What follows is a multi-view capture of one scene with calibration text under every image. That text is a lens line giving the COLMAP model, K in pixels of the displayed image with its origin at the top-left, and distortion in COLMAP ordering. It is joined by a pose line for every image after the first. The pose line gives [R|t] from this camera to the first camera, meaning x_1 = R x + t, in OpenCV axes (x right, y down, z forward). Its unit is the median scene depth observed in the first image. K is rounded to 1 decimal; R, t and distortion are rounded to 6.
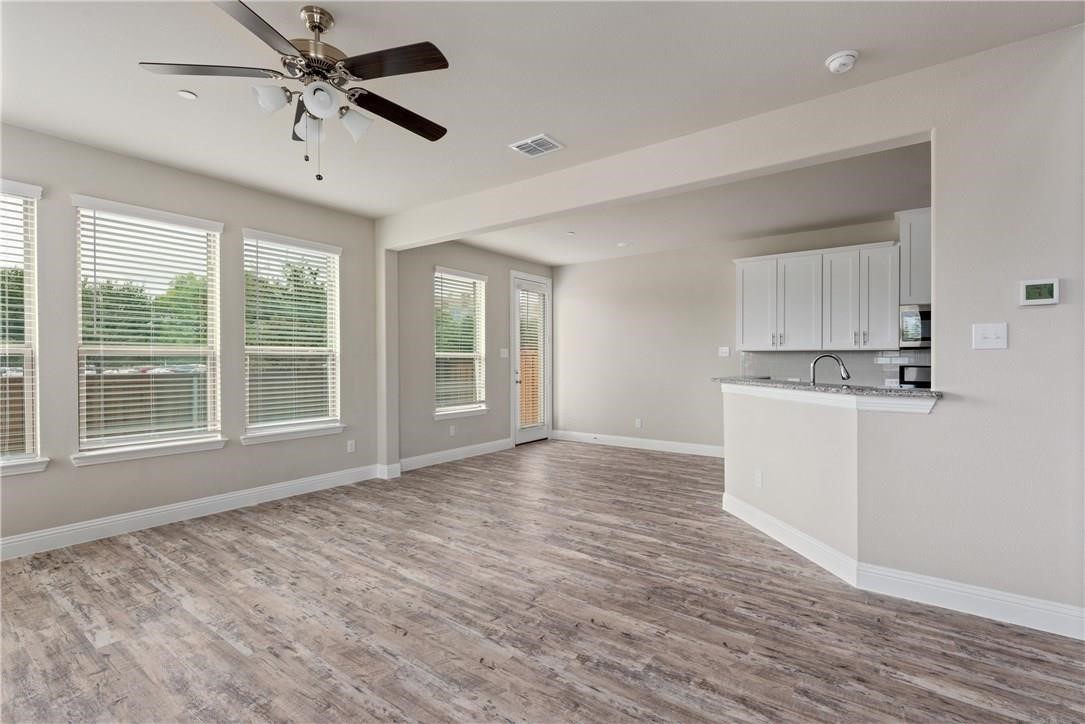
lens RADIAL K [[495.2, 0, 543.6], [0, 495.2, 359.1], [0, 0, 1]] dist [0.002108, 0.000106]
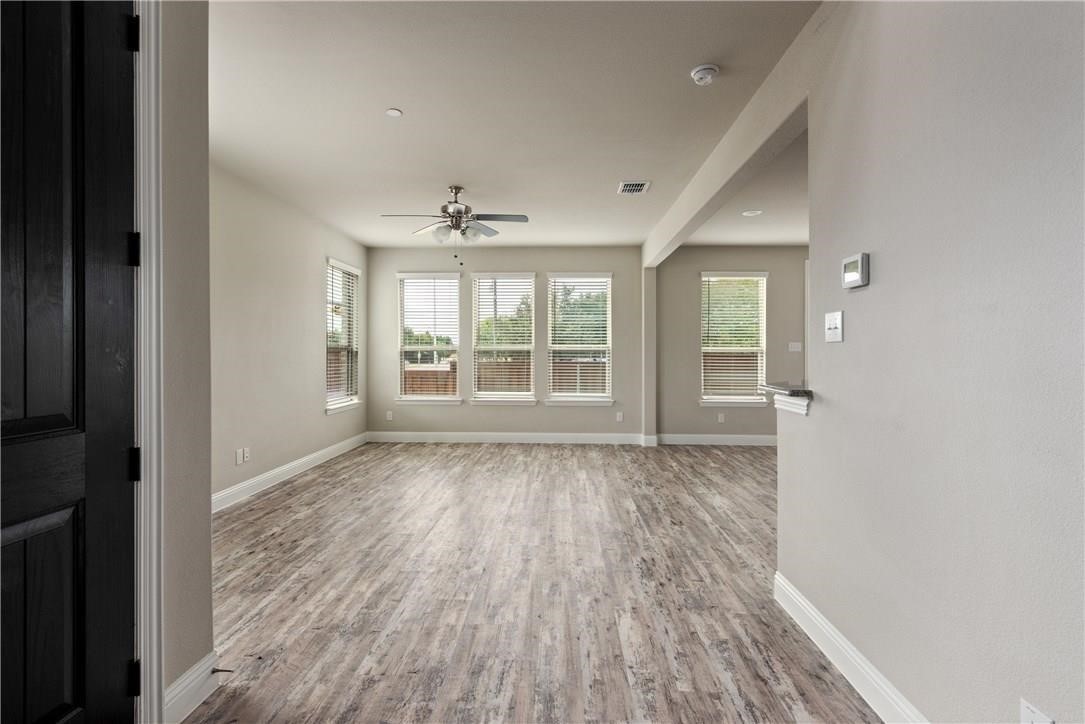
lens RADIAL K [[498.6, 0, 543.3], [0, 498.6, 353.5], [0, 0, 1]] dist [0.003746, 0.000072]
pose [[0.561414, 0.002263, -0.827532, 0.943333], [-0.000836, 0.999997, 0.002167, -0.002301], [0.827534, -0.000525, 0.561415, 0.085422]]
